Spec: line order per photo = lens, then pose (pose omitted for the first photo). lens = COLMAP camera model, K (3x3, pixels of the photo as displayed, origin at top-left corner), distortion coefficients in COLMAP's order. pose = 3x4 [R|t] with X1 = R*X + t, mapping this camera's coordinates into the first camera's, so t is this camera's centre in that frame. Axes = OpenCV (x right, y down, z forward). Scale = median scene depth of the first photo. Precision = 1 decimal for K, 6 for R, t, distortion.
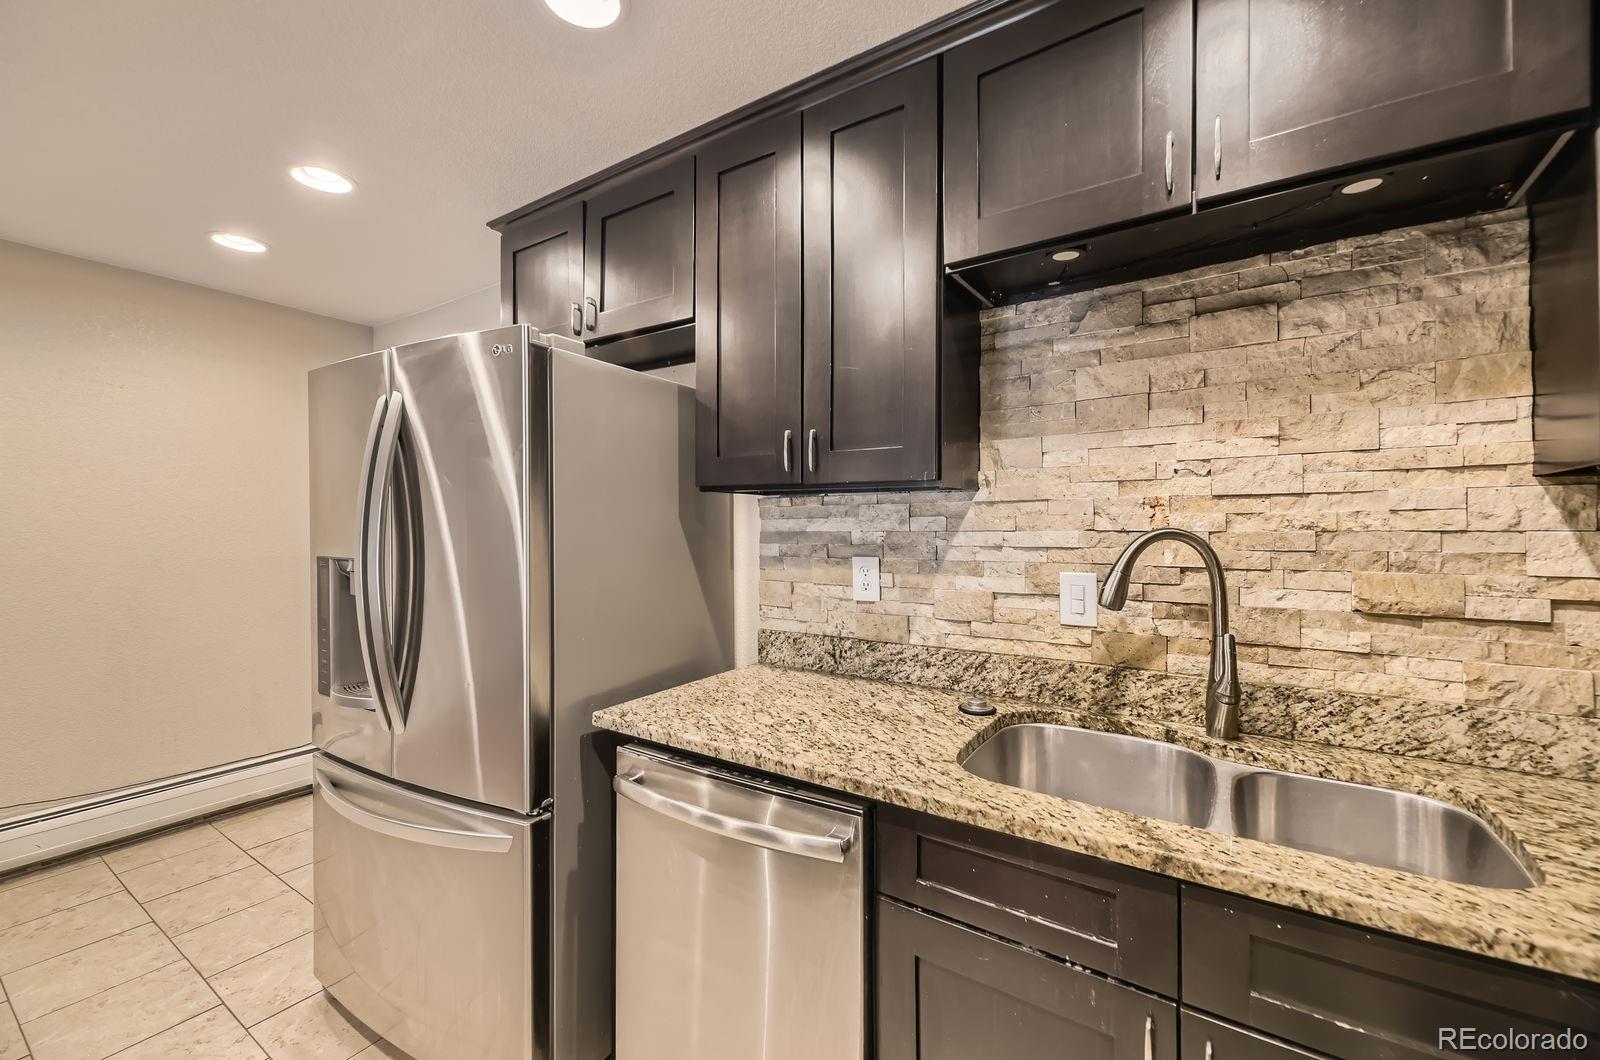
lens RADIAL K [[649.3, 0, 786.6], [0, 649.3, 528.9], [0, 0, 1]] dist [0.017819, -0.001767]
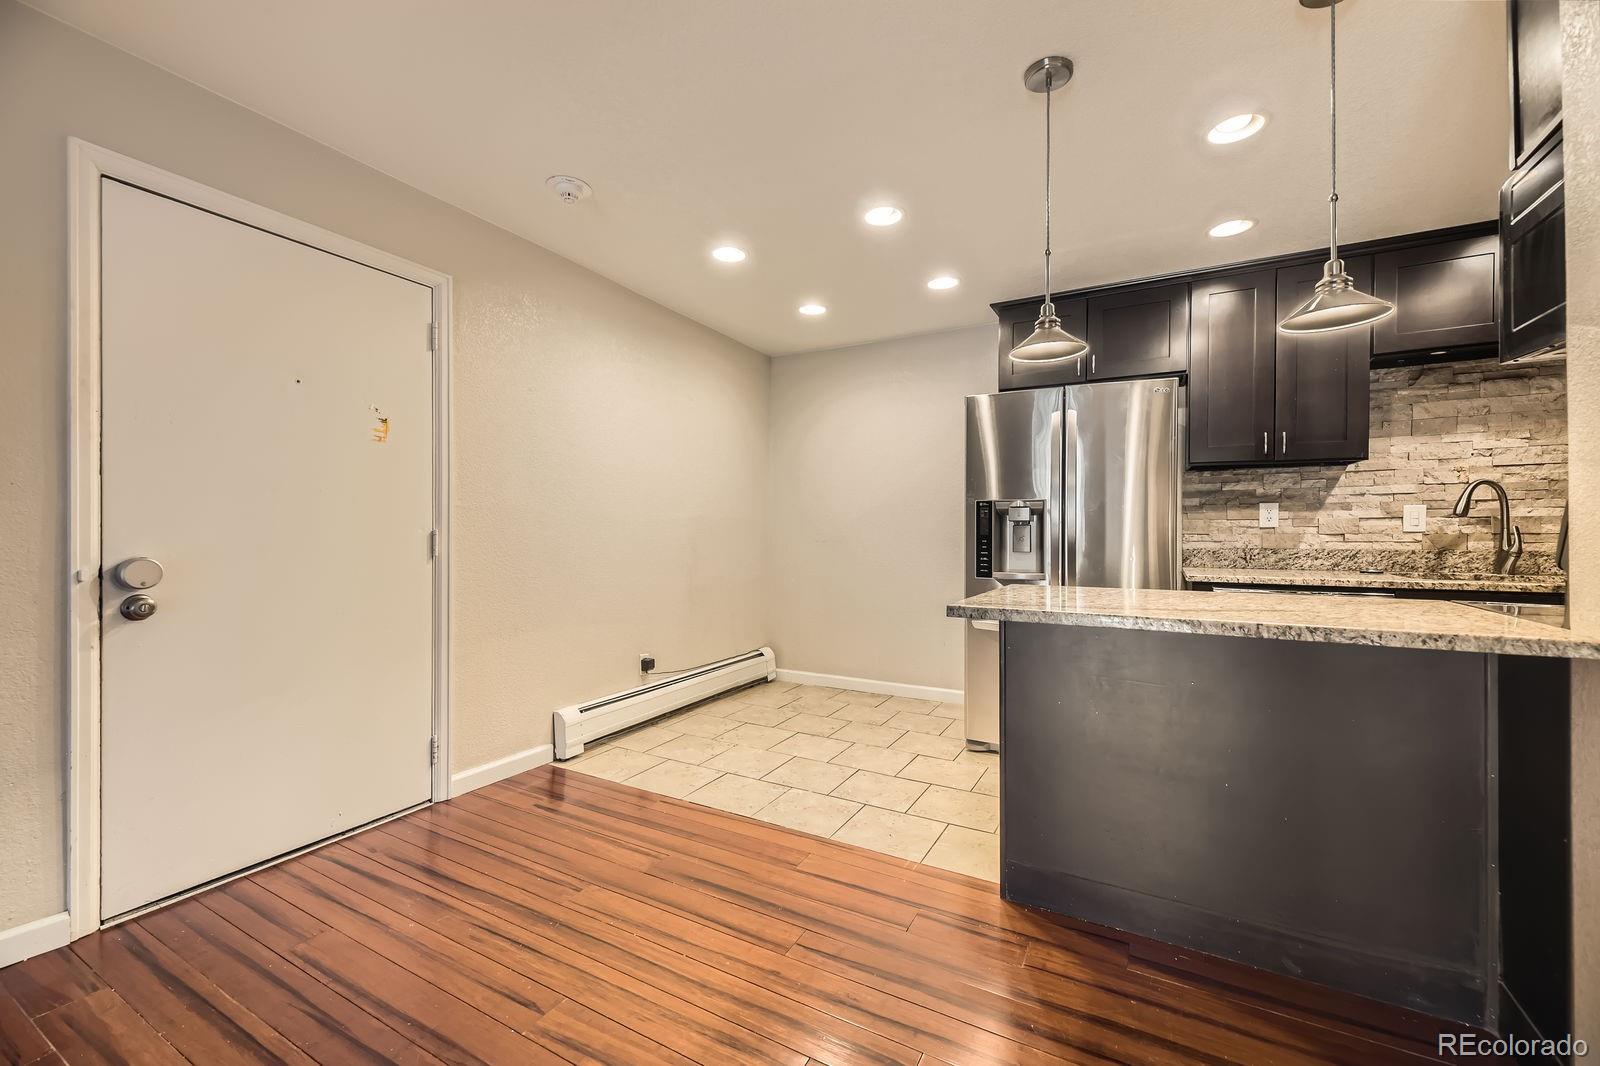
lens RADIAL K [[649.3, 0, 805.0], [0, 649.3, 530.6], [0, 0, 1]] dist [0.017819, -0.001767]
pose [[0.996524, 0.000946, 0.083298, -1.606766], [-0.000758, 0.999997, -0.002286, 0.152586], [-0.083300, 0.002215, 0.996522, -0.872084]]
